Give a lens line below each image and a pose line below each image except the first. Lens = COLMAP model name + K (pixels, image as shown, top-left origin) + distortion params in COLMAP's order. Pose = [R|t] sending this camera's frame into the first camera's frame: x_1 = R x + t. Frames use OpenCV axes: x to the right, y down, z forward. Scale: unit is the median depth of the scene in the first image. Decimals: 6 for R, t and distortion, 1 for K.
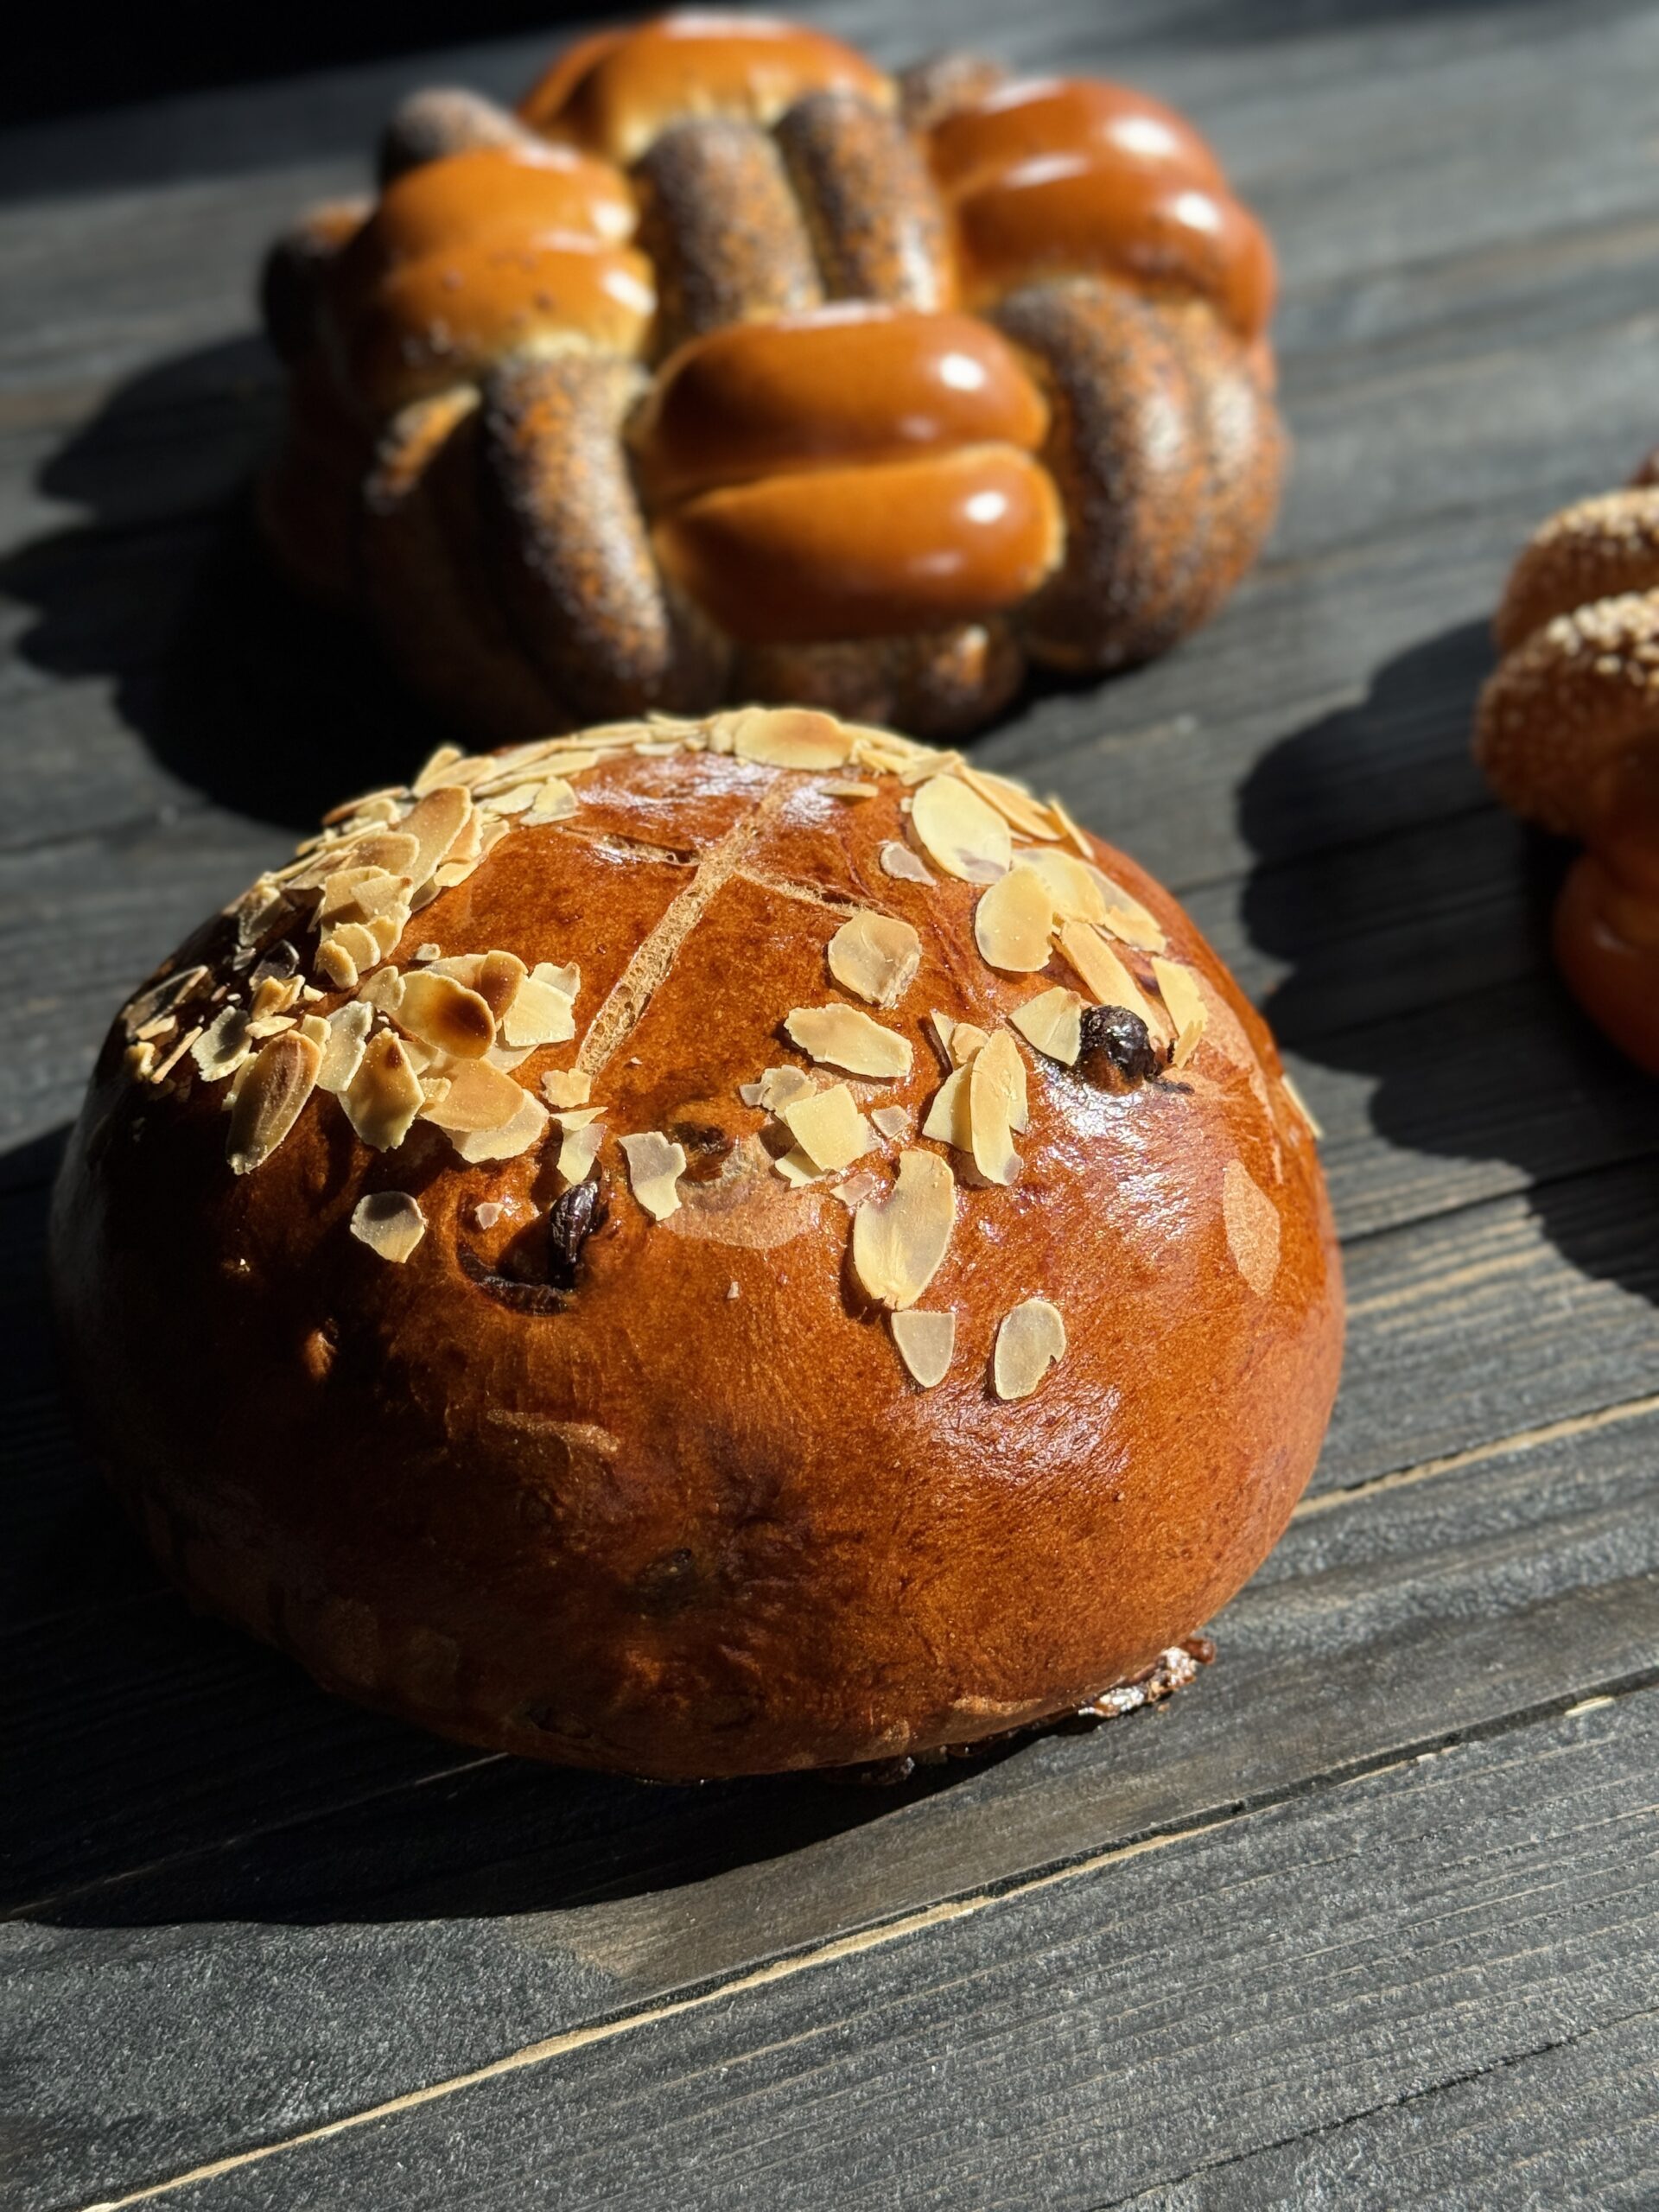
lens RADIAL K [[3048.7, 0, 826.3], [0, 3048.7, 1109.0], [0, 0, 1]] dist [0.108439, 0.000000]
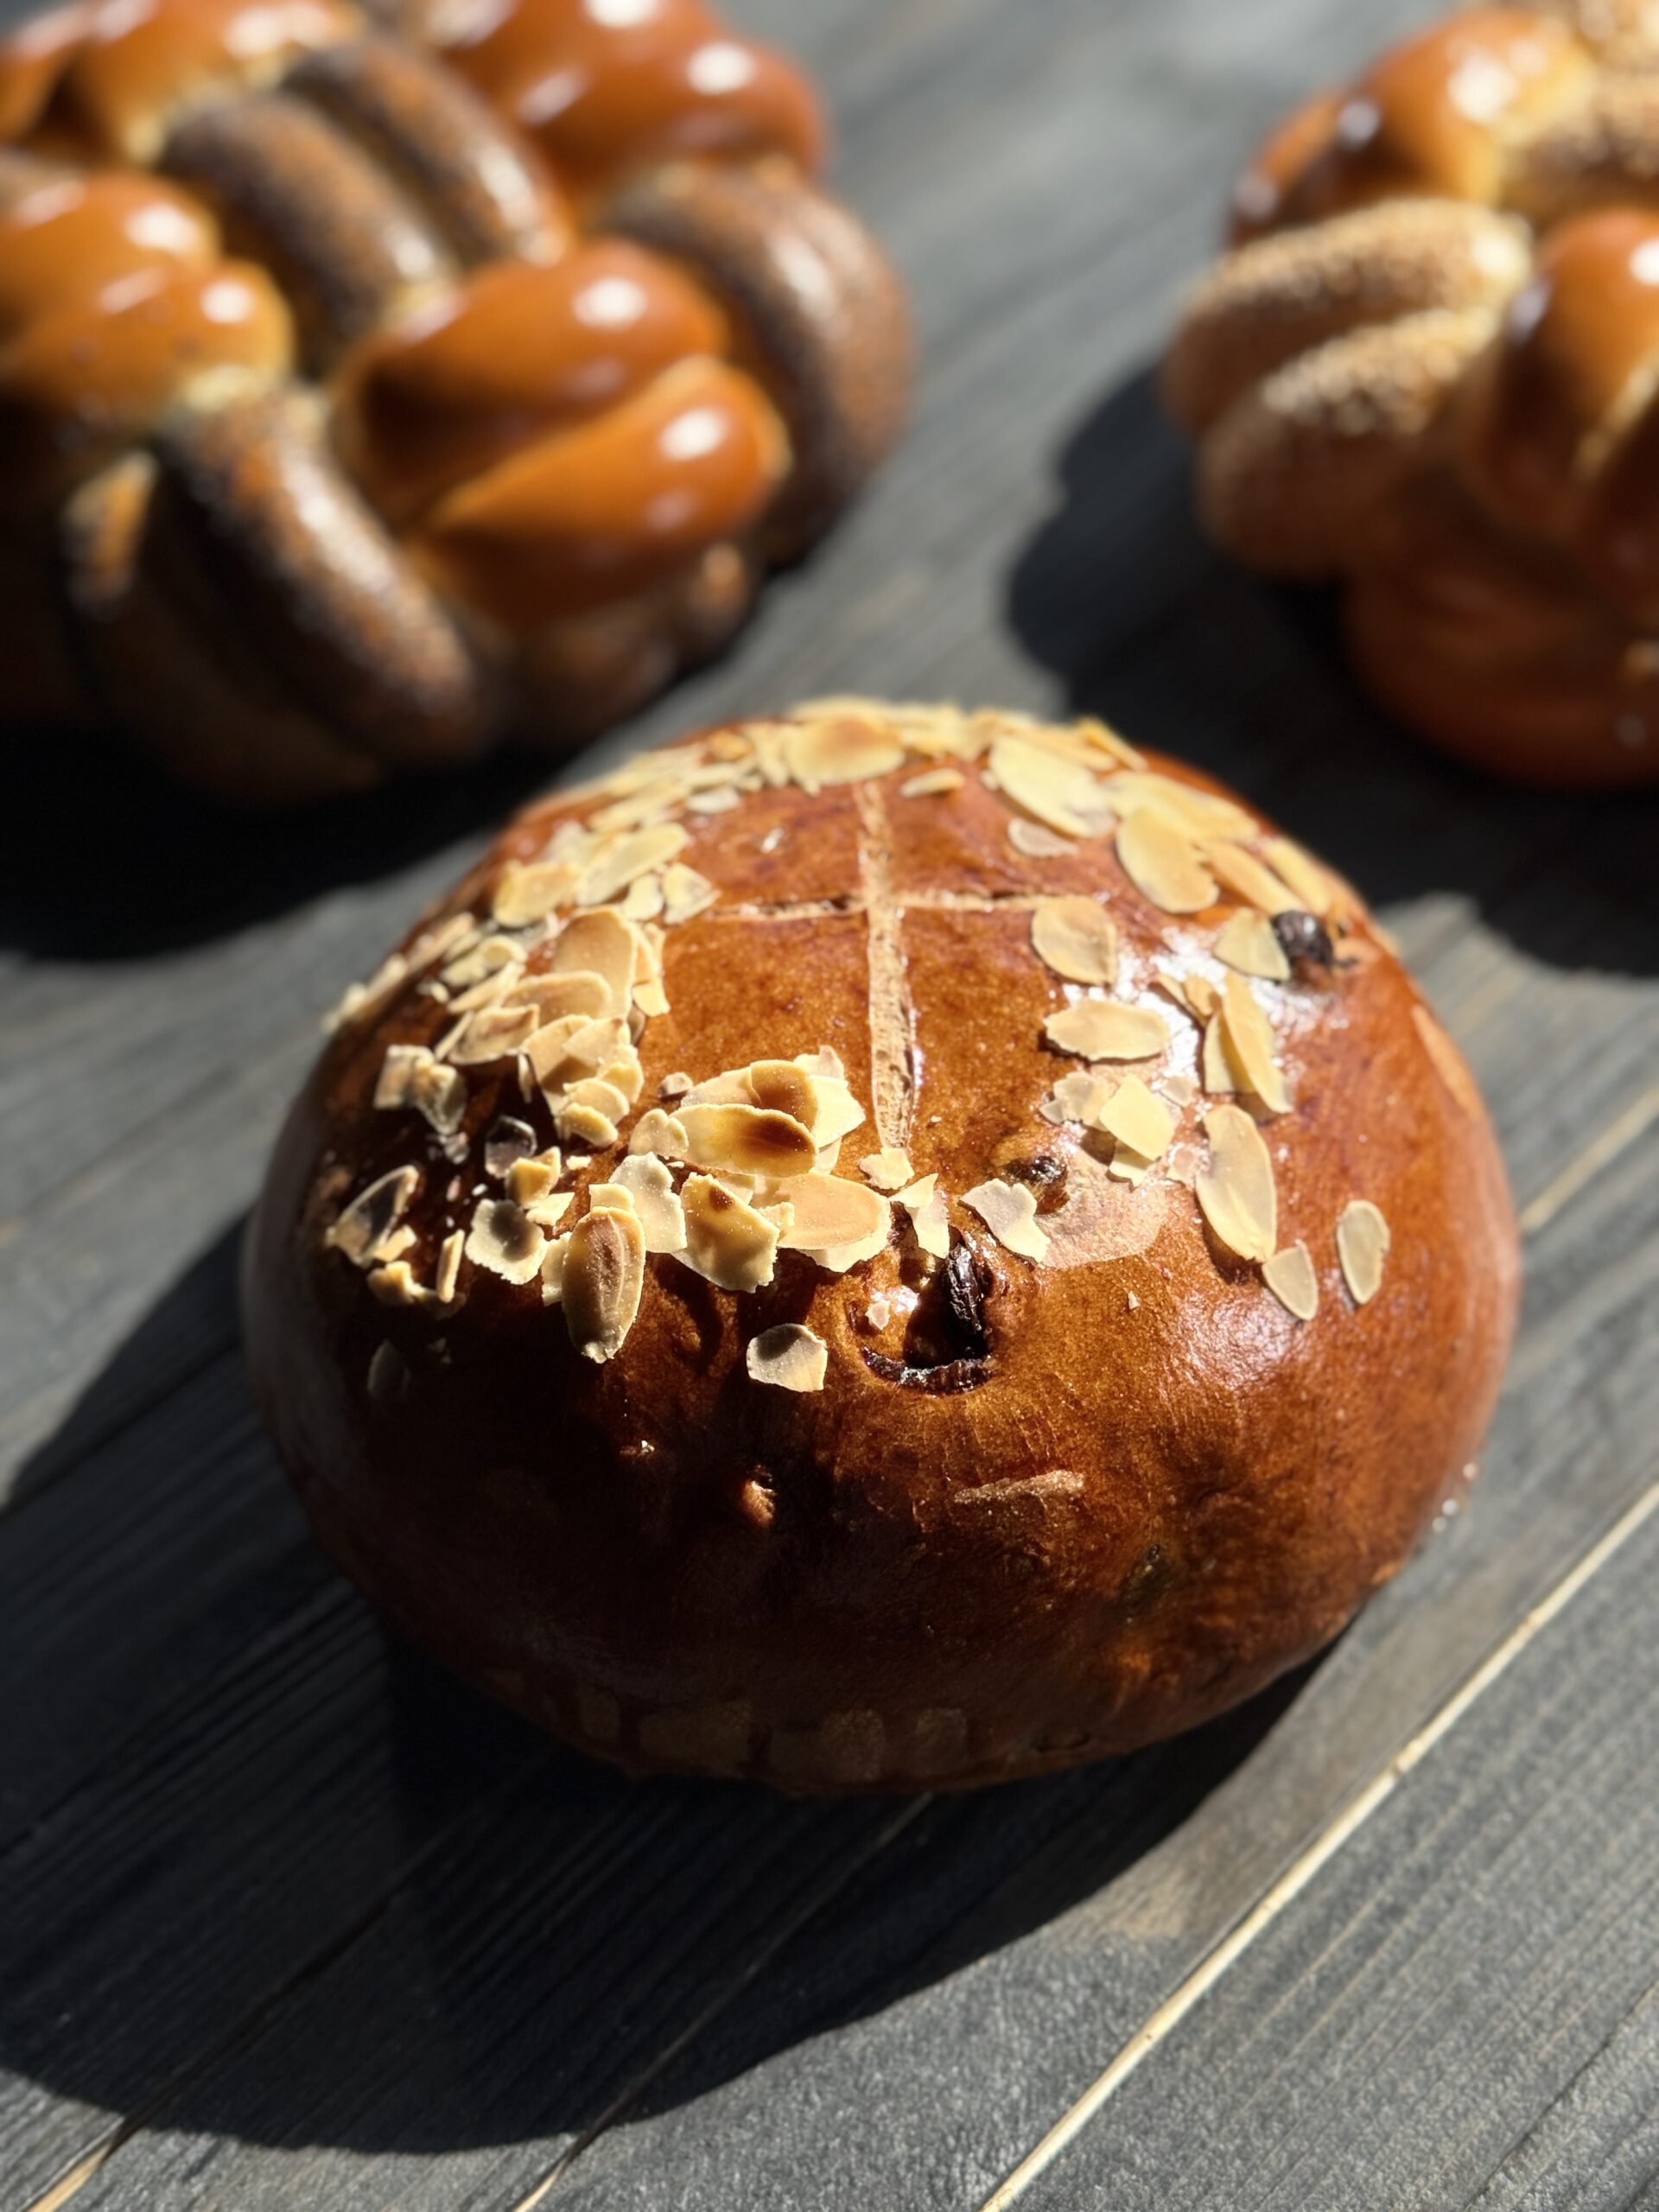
lens RADIAL K [[3048.7, 0, 827.2], [0, 3048.7, 1097.4], [0, 0, 1]] dist [0.108439, 0.000000]
pose [[0.905188, -0.339755, 0.255344, -0.352750], [0.313200, 0.939368, 0.139617, -0.176124], [-0.287298, -0.046406, 0.956716, 0.038899]]
